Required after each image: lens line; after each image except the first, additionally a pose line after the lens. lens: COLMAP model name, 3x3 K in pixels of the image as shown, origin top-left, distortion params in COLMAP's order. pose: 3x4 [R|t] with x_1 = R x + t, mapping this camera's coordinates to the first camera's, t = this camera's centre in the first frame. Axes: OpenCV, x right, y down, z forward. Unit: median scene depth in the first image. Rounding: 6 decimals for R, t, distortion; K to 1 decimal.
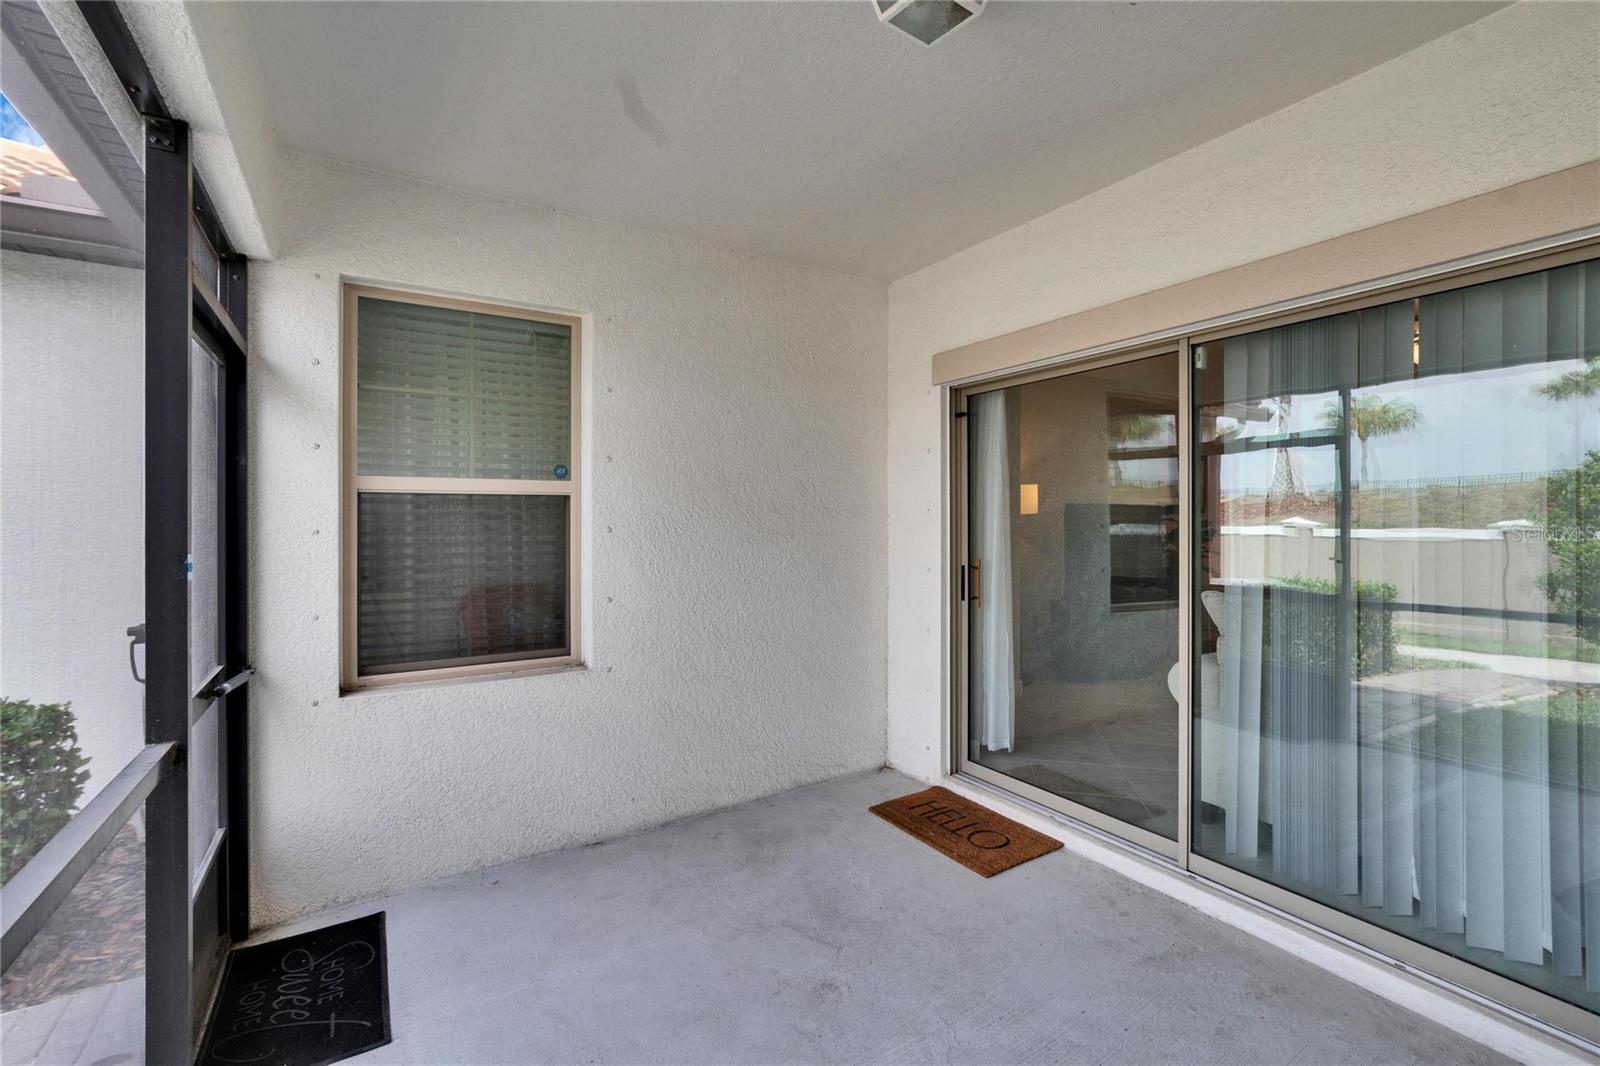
lens RADIAL K [[697.9, 0, 800.0], [0, 697.9, 533.0], [0, 0, 1]] dist [0.001534, 0.000364]
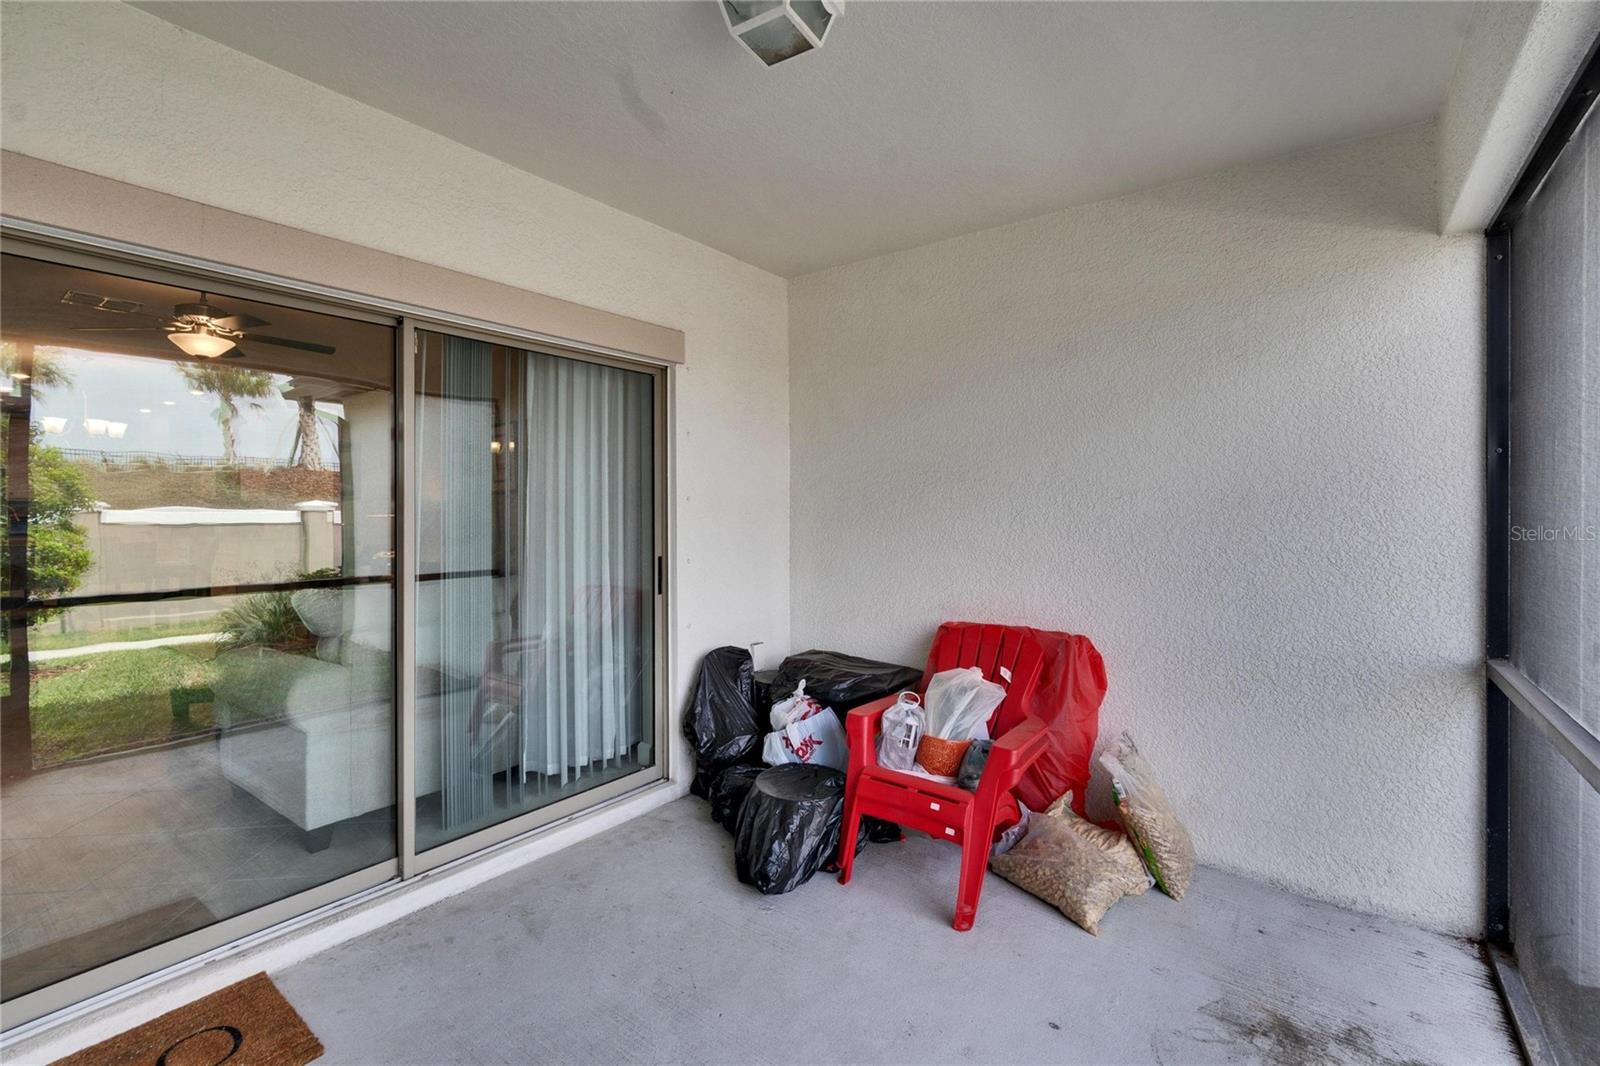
lens RADIAL K [[723.5, 0, 782.1], [0, 723.5, 499.5], [0, 0, 1]] dist [-0.002403, -0.000636]
pose [[-0.337252, 0.004113, 0.941406, -0.557221], [0.011957, 0.999929, -0.000085, -0.024016], [-0.941339, 0.011228, -0.337277, 0.876593]]
